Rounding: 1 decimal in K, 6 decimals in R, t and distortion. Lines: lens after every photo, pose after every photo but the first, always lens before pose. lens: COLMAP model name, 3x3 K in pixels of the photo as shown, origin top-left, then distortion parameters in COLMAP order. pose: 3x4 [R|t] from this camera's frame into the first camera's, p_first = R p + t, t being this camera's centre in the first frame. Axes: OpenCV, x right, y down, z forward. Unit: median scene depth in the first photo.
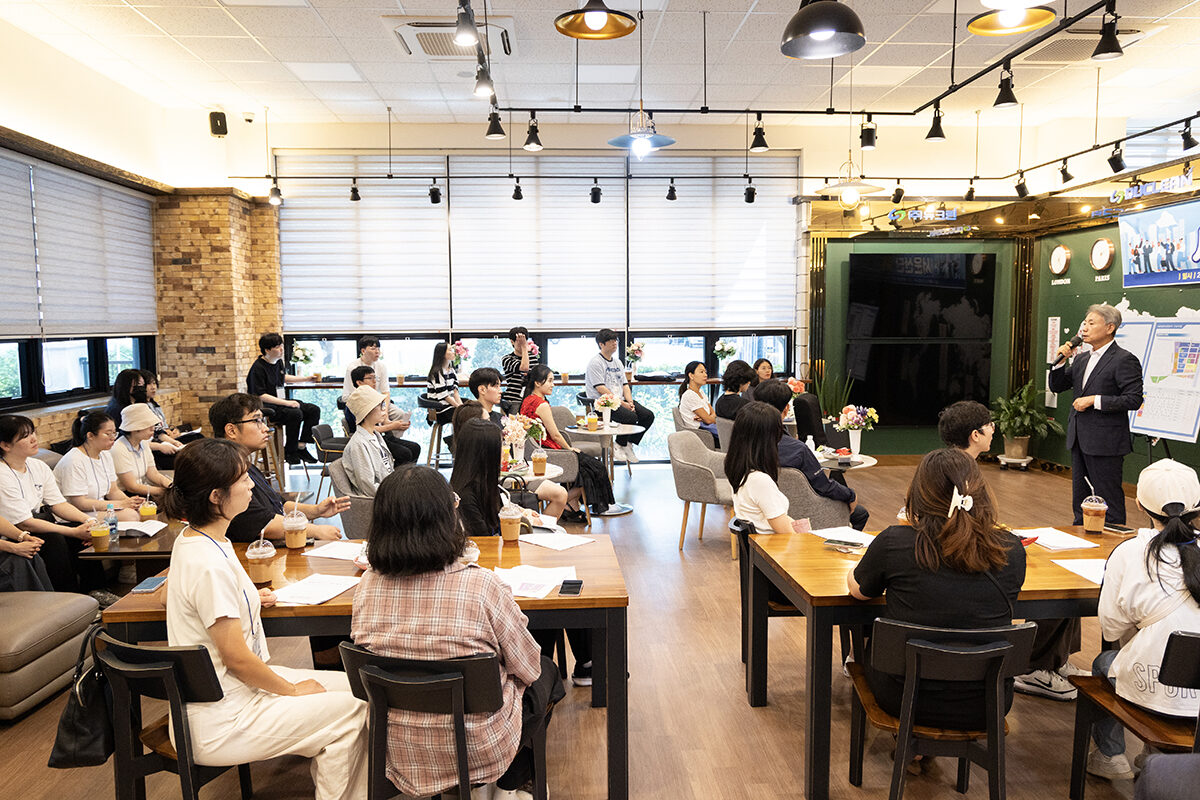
lens RADIAL K [[844.7, 0, 593.0], [0, 844.7, 402.7], [0, 0, 1]] dist [0.024243, -0.007819]
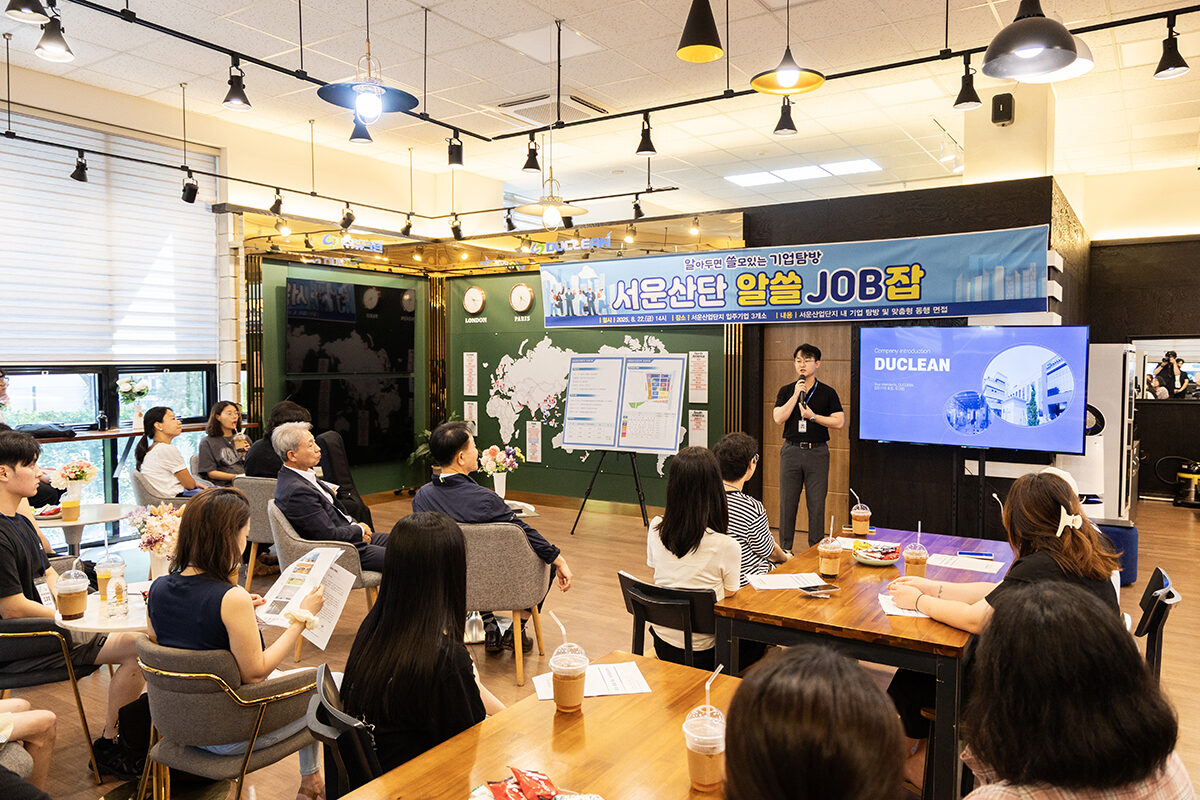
lens RADIAL K [[844.7, 0, 582.6], [0, 844.7, 403.5], [0, 0, 1]] dist [0.024243, -0.007819]
pose [[0.598637, -0.037524, 0.800141, -0.265459], [0.069953, 0.997535, -0.005555, -0.022707], [-0.797960, 0.059297, 0.599786, 0.278864]]
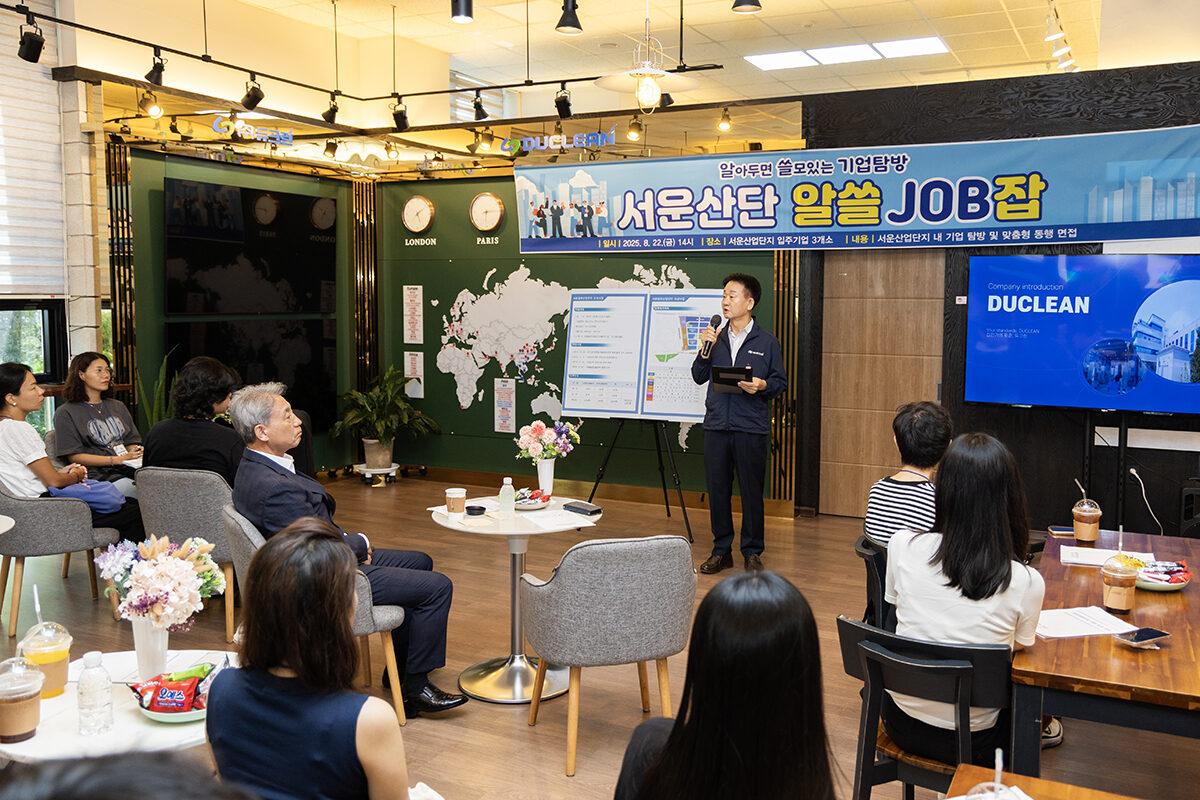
lens RADIAL K [[1032.4, 0, 590.4], [0, 1032.4, 393.6], [0, 0, 1]] dist [0.051509, -0.012036]
pose [[0.492975, -0.078705, 0.866477, -0.260437], [0.073340, 0.996115, 0.048754, -0.039141], [-0.866947, 0.039513, 0.496832, 0.423278]]
